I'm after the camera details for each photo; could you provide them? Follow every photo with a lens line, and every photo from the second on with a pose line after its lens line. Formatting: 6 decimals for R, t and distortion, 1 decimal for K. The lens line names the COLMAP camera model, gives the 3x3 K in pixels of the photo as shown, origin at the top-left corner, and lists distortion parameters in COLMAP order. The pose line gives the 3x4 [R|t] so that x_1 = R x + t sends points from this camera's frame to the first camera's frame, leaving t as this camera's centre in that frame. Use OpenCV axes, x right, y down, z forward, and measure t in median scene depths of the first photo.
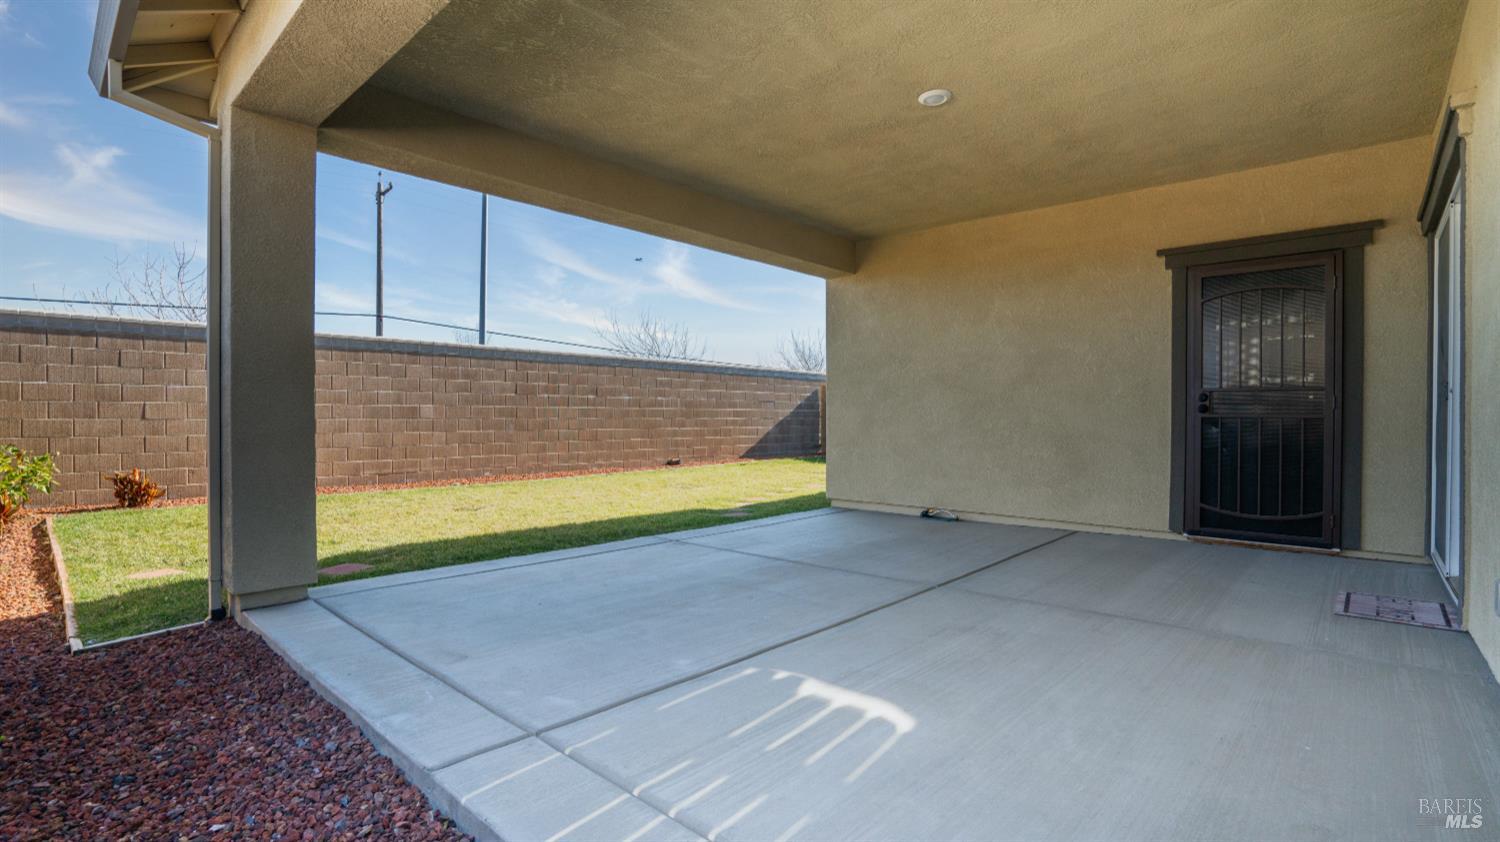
lens RADIAL K [[695.8, 0, 751.9], [0, 695.8, 422.8], [0, 0, 1]] dist [-0.053203, 0.019216]
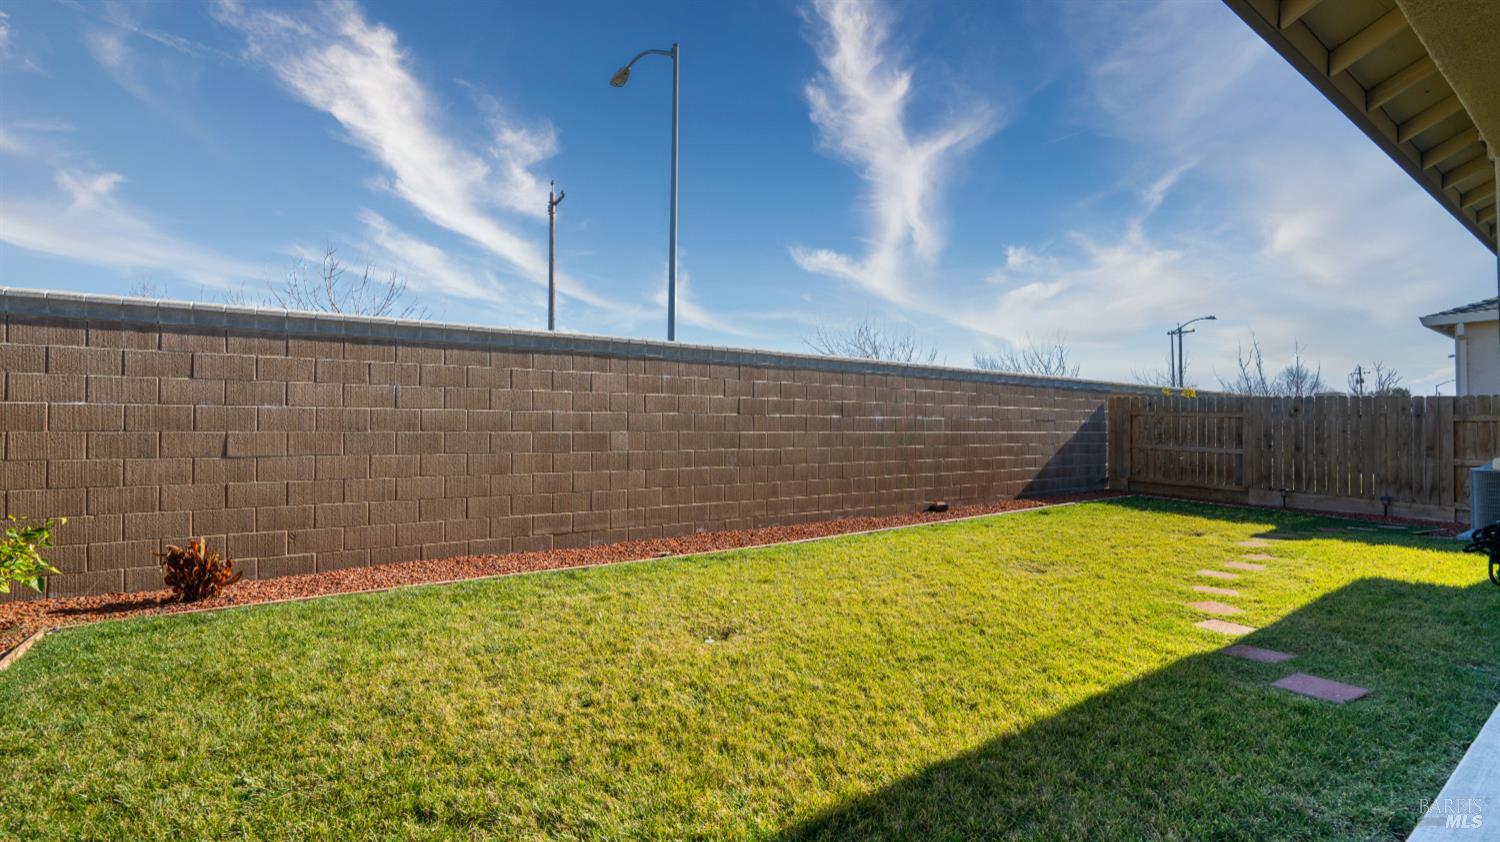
lens RADIAL K [[711.5, 0, 770.8], [0, 711.5, 423.8], [0, 0, 1]] dist [-0.075826, 0.026351]
pose [[0.981383, -0.003474, -0.192029, -0.194306], [-0.000501, 0.999787, -0.020644, -0.018994], [0.192060, 0.020356, 0.981172, 0.345267]]
